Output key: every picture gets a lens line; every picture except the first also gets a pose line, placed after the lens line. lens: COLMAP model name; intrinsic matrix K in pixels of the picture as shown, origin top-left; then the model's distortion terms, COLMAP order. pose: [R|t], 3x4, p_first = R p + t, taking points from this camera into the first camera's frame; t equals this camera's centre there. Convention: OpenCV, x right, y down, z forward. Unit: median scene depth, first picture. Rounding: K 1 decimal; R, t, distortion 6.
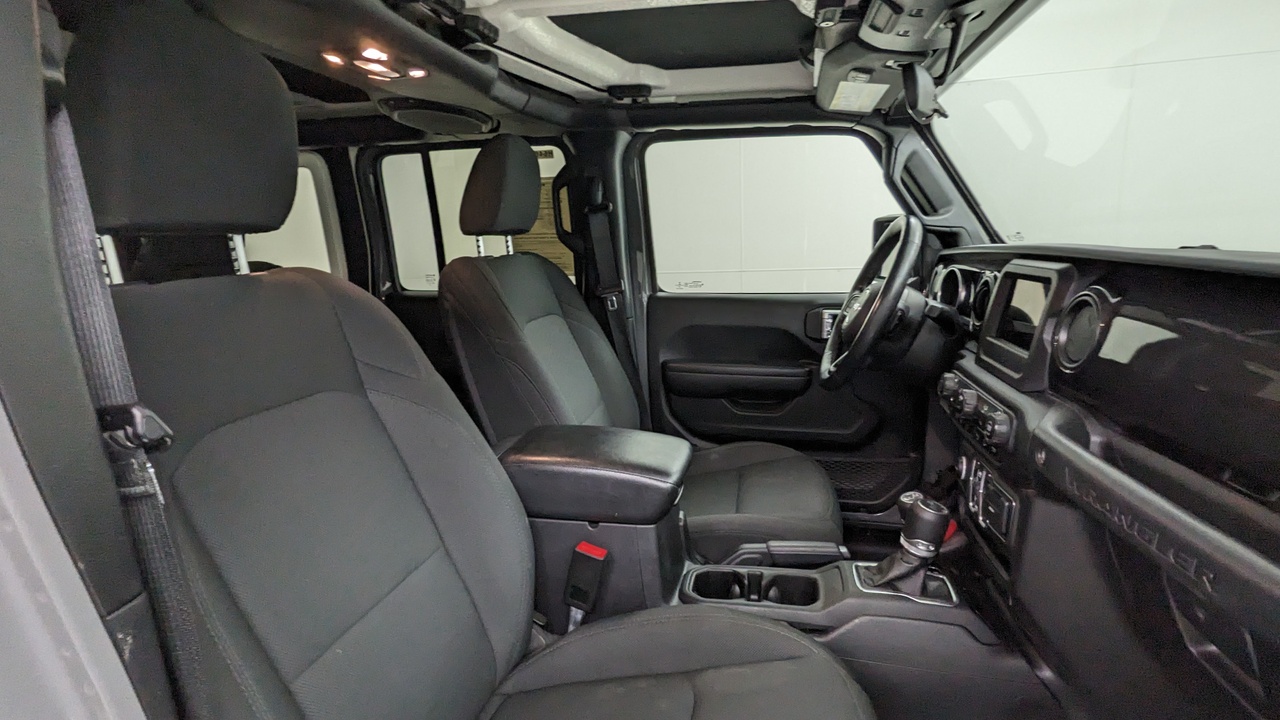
lens RADIAL K [[603.4, 0, 649.3], [0, 603.4, 362.8], [0, 0, 1]] dist [-0.010731, 0.001286]
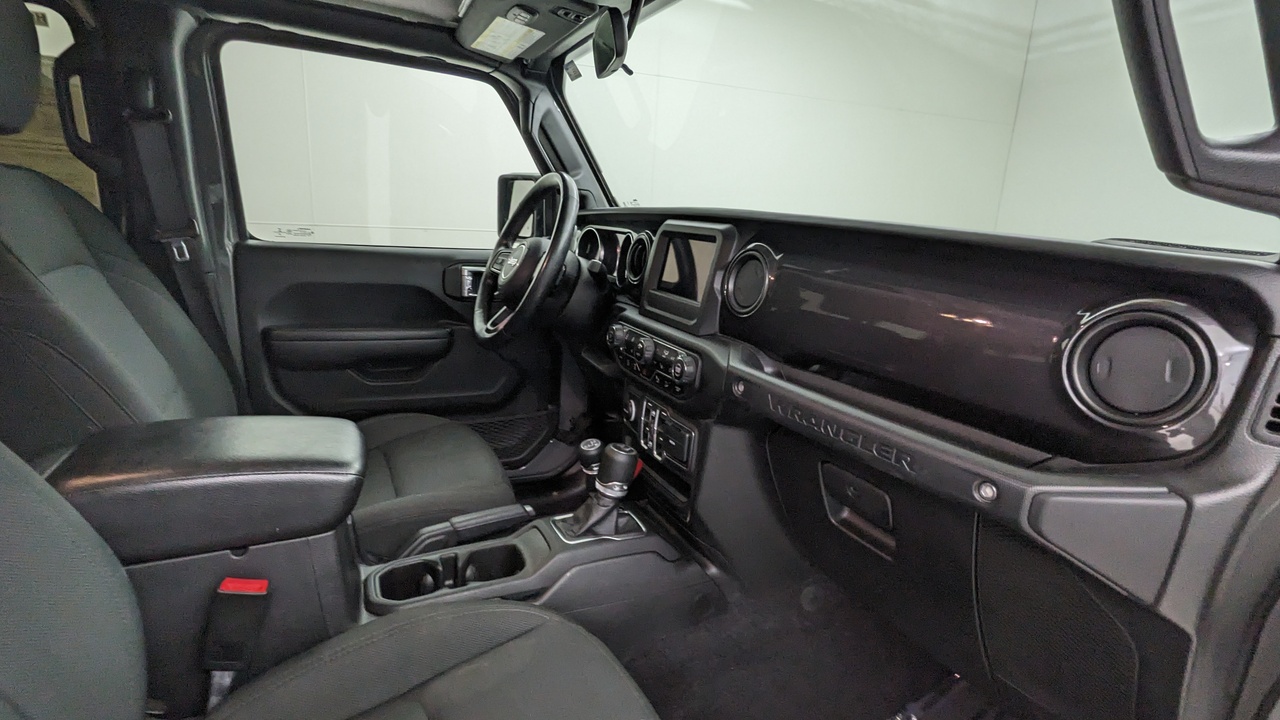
lens RADIAL K [[603.4, 0, 650.5], [0, 603.4, 358.8], [0, 0, 1]] dist [-0.010731, 0.001286]
pose [[0.783037, -0.074438, 0.617505, -0.118287], [0.040995, 0.996830, 0.068179, 0.007281], [-0.620623, -0.028072, 0.783607, 0.116801]]
